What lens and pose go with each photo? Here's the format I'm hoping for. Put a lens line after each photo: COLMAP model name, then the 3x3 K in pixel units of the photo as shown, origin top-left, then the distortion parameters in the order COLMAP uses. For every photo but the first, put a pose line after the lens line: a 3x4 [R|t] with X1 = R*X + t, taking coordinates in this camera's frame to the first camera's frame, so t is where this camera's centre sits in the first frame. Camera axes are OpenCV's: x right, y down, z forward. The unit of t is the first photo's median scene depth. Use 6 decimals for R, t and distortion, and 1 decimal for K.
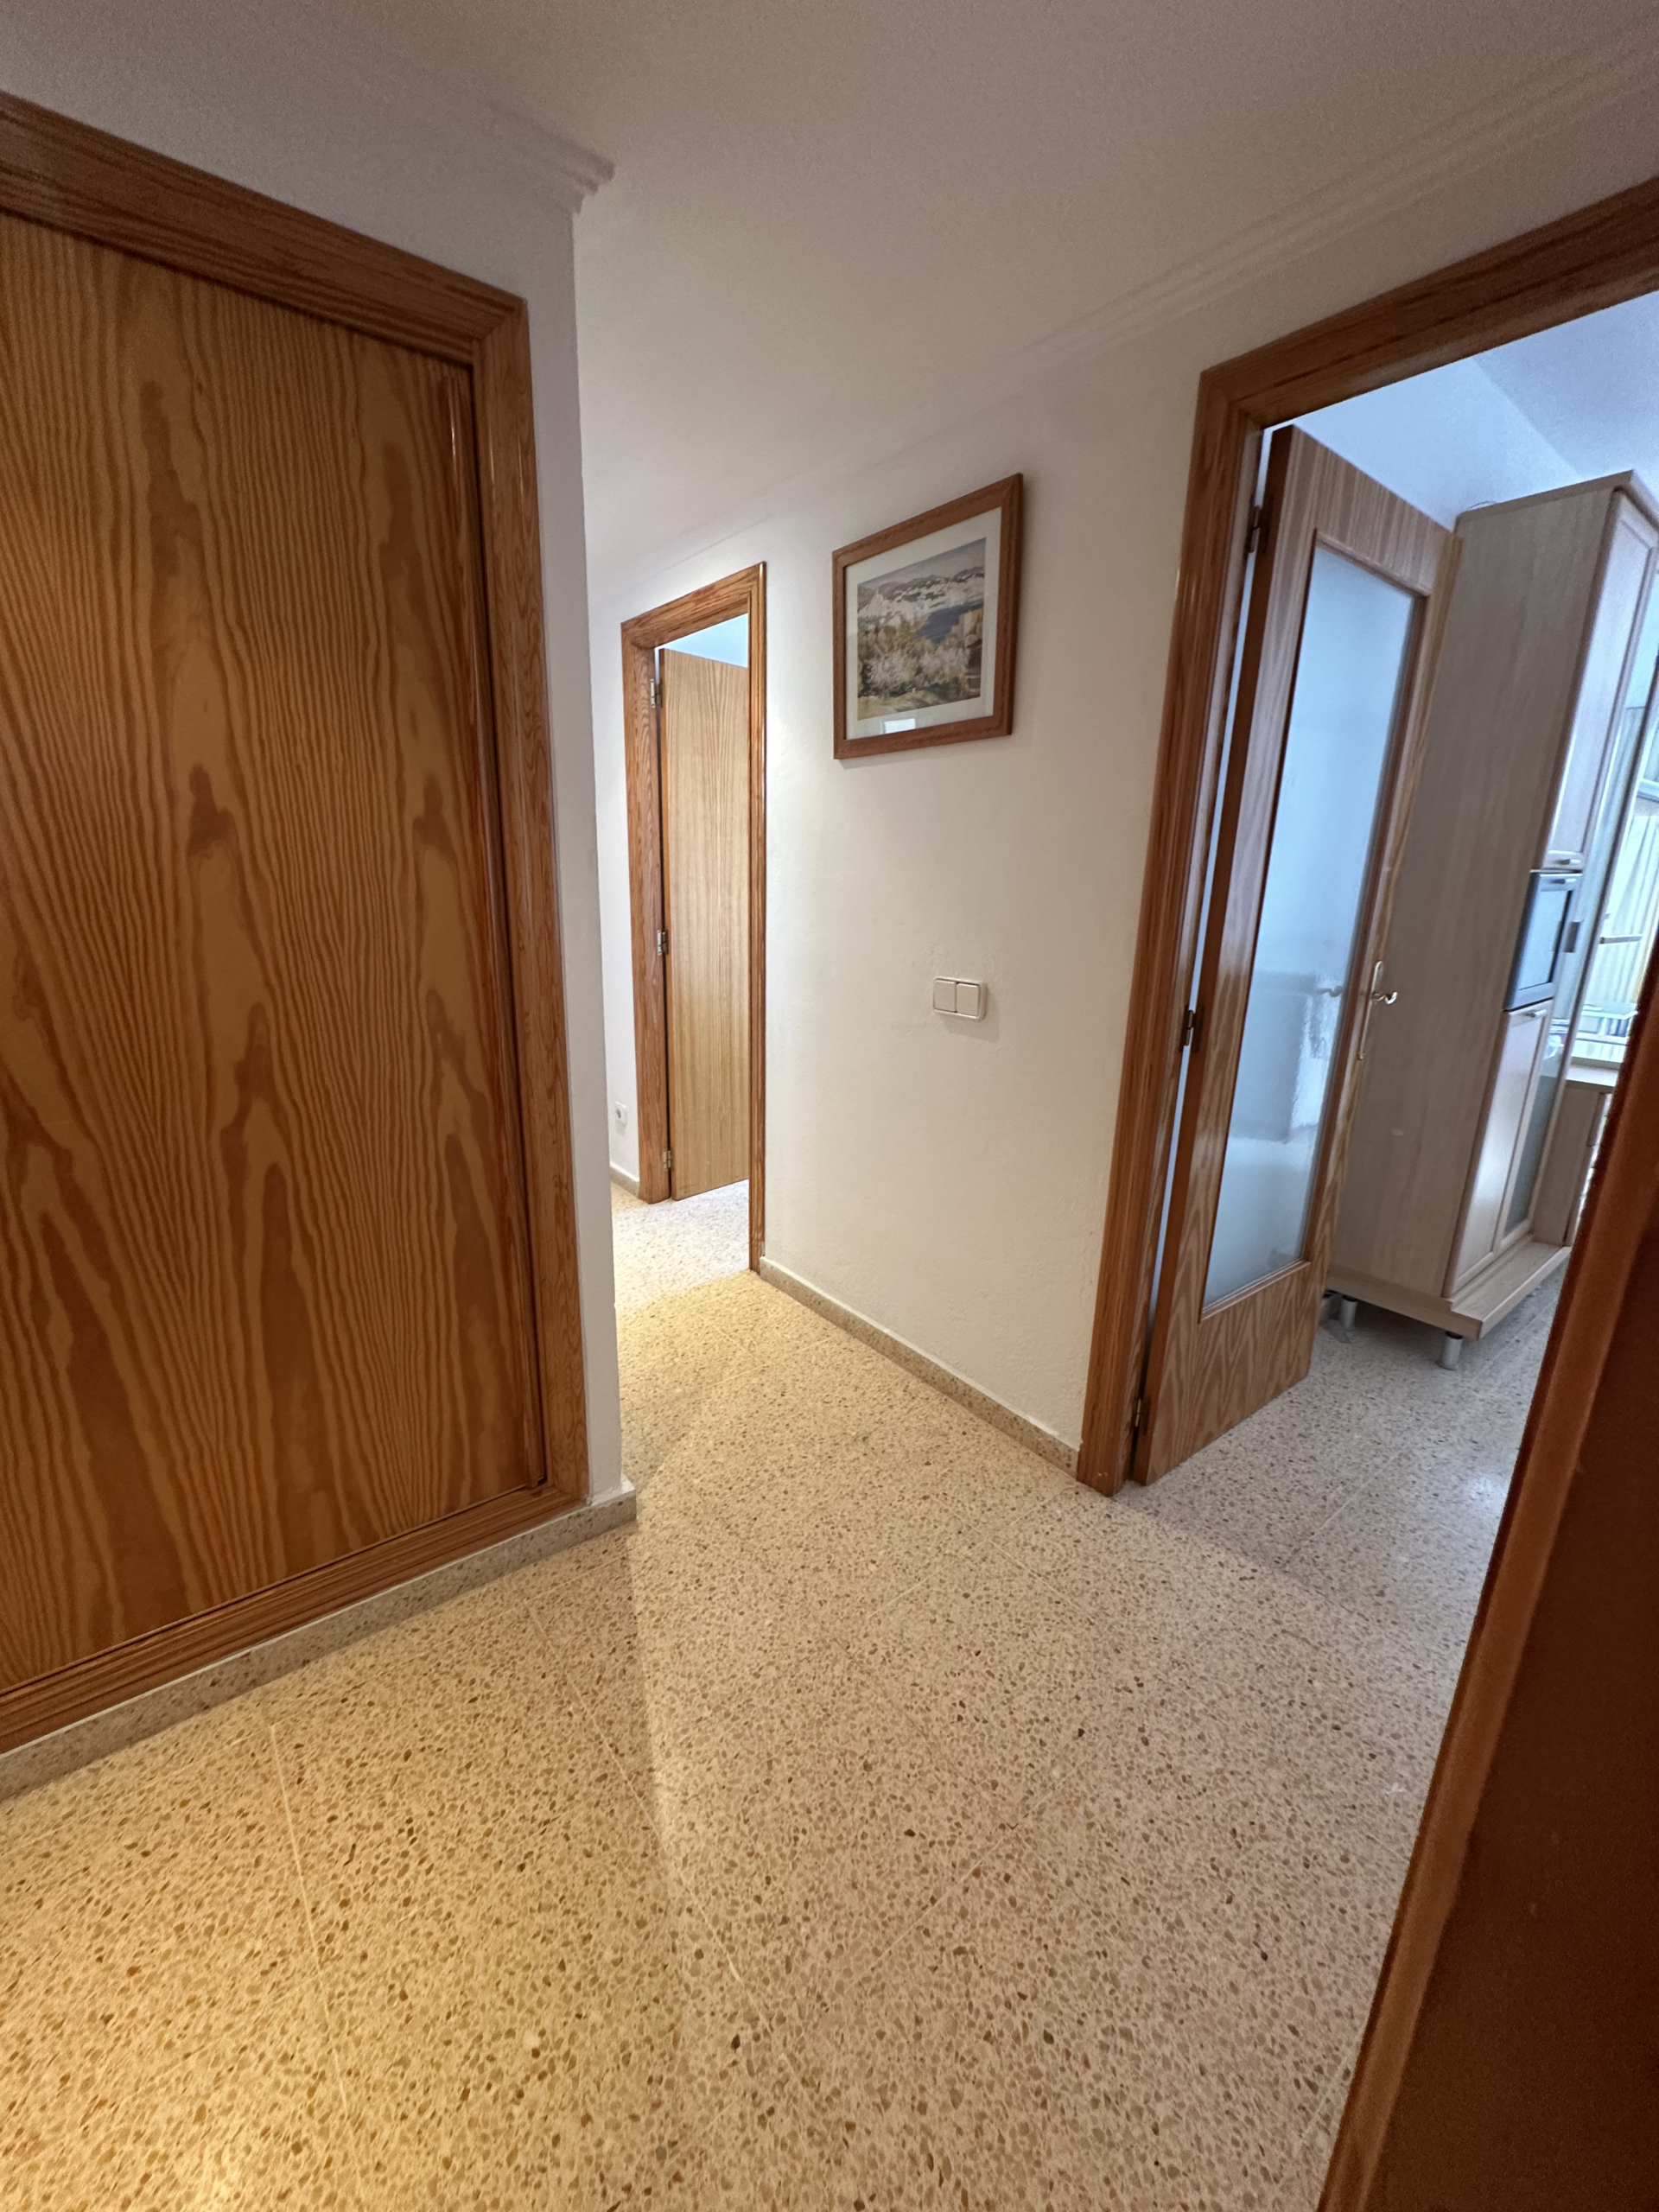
lens RADIAL K [[881.5, 0, 830.7], [0, 881.5, 1102.1], [0, 0, 1]] dist [-0.001921, -0.000330]
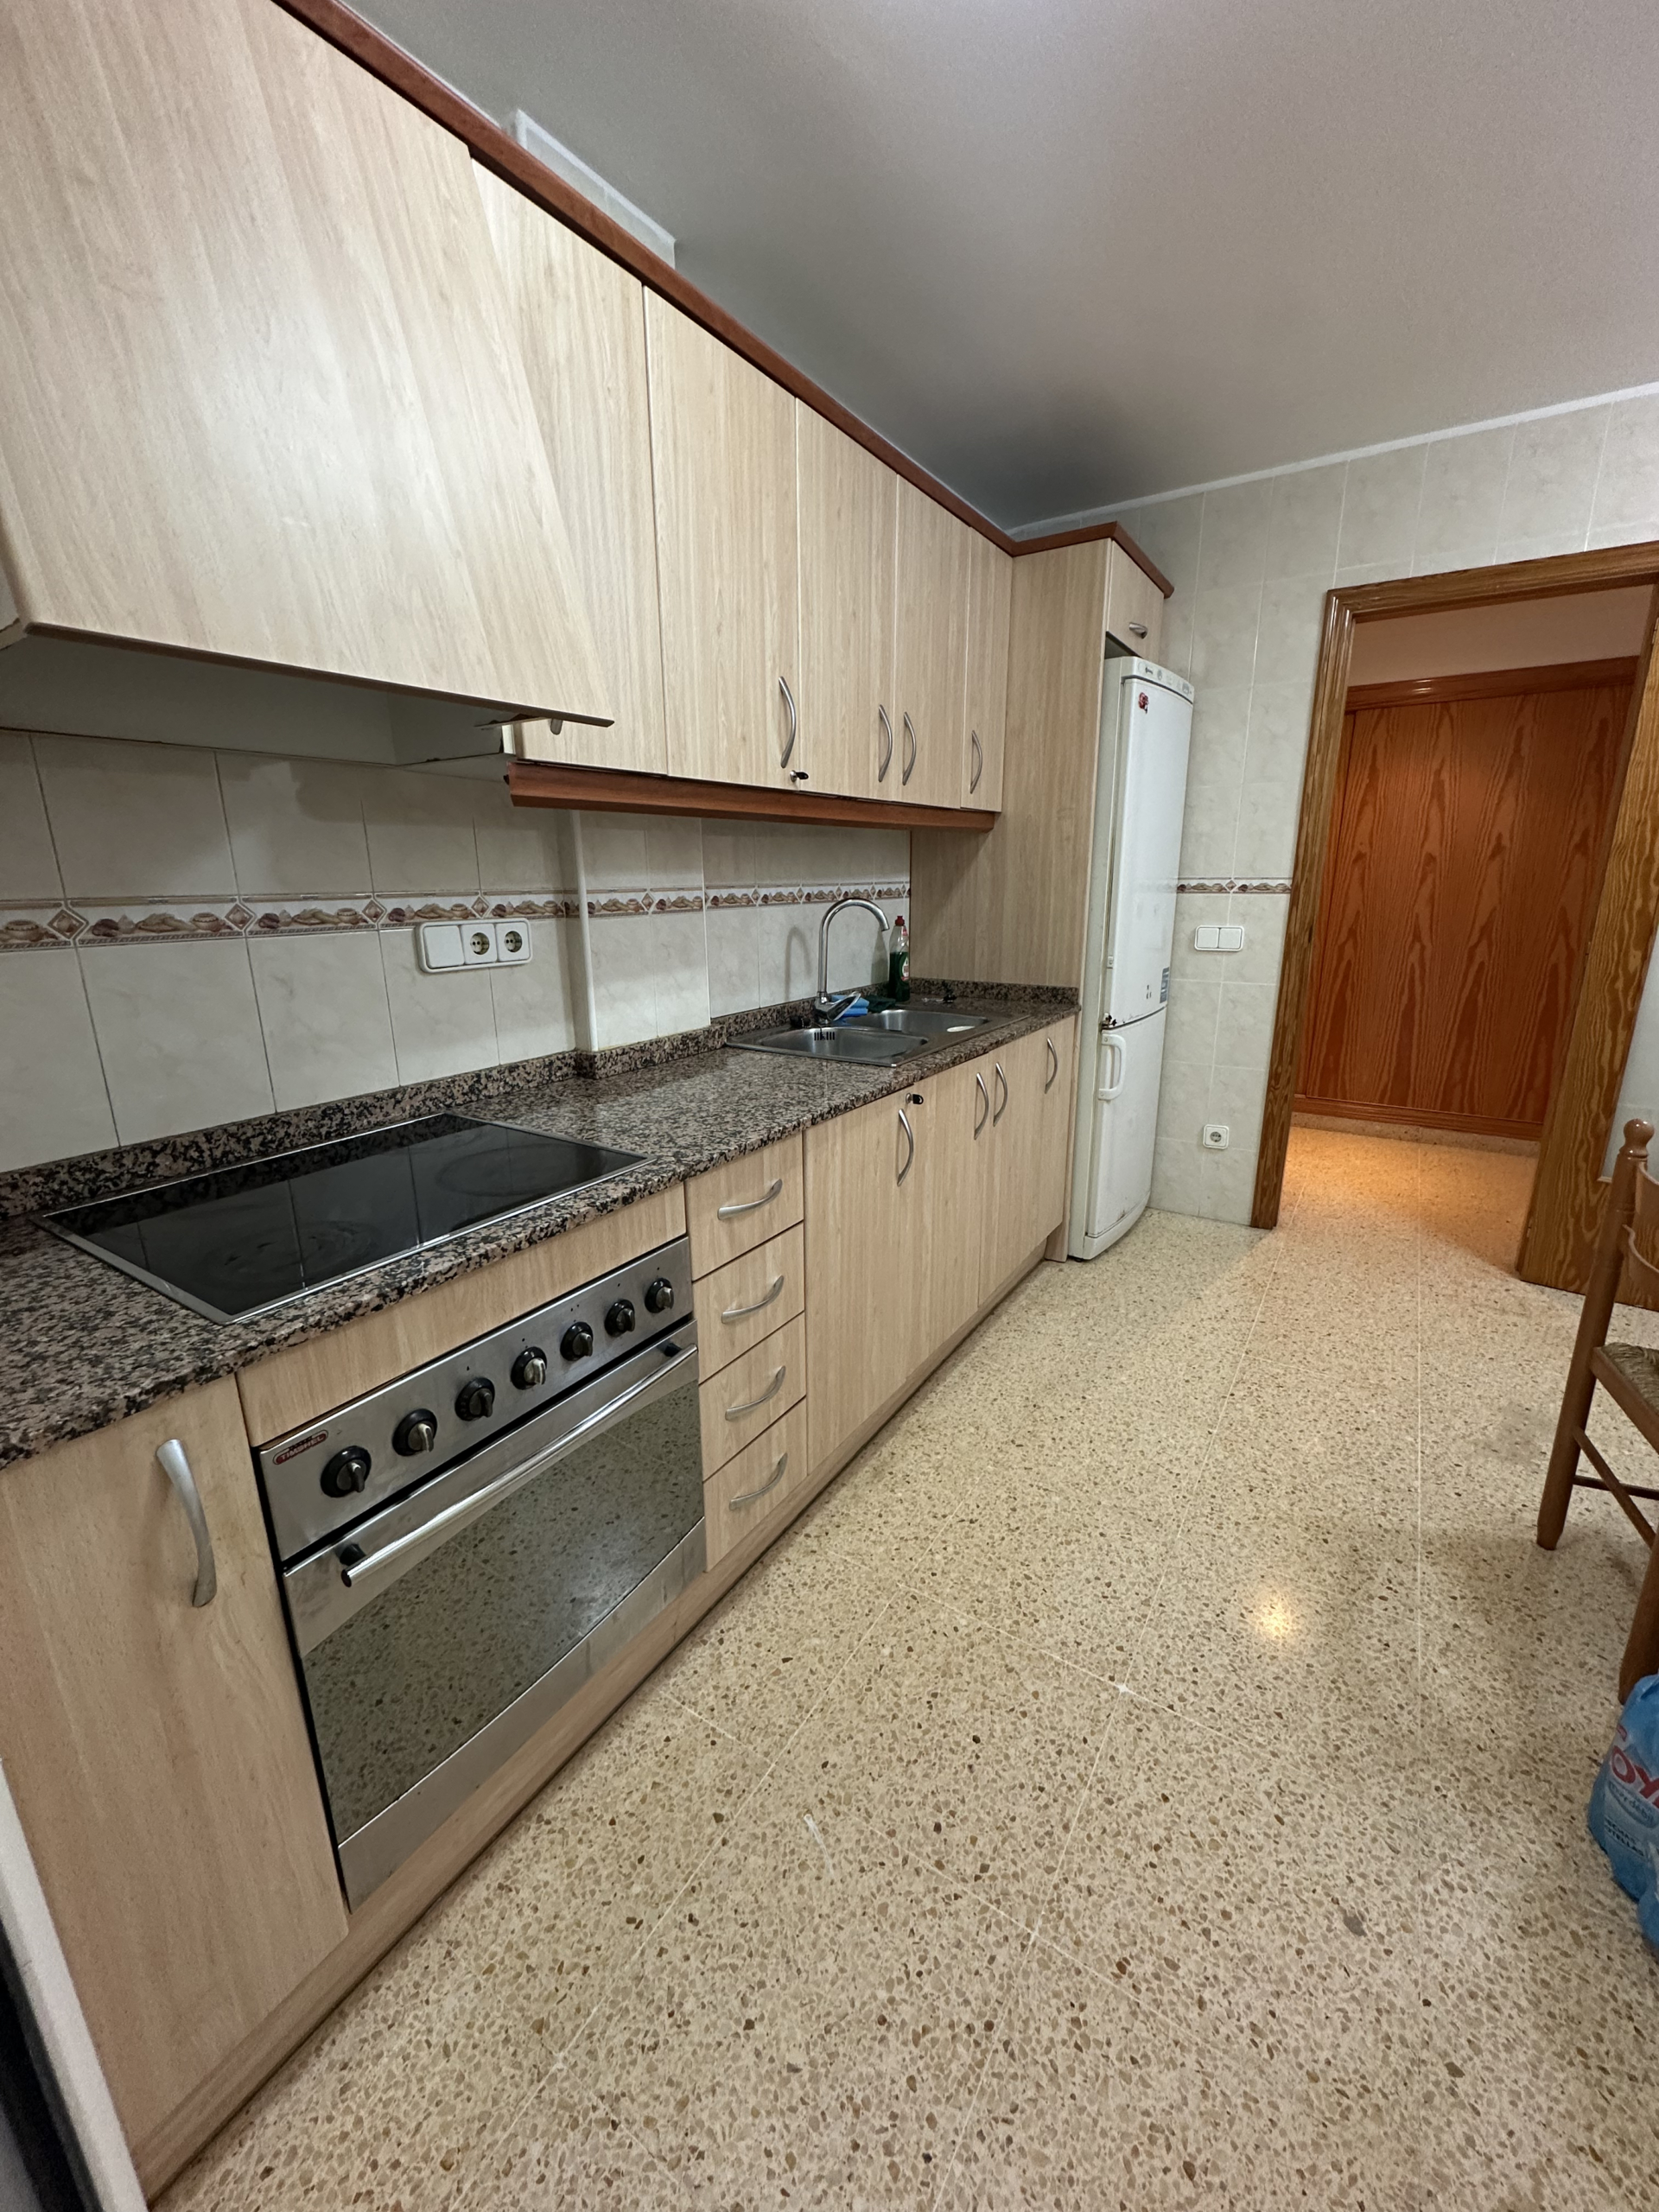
lens RADIAL K [[881.5, 0, 823.3], [0, 881.5, 1102.1], [0, 0, 1]] dist [-0.001921, -0.000330]
pose [[0.300547, 0.215225, -0.929166, 1.772595], [-0.226819, 0.962386, 0.149554, 0.661333], [0.926404, 0.165804, 0.338059, -2.261798]]
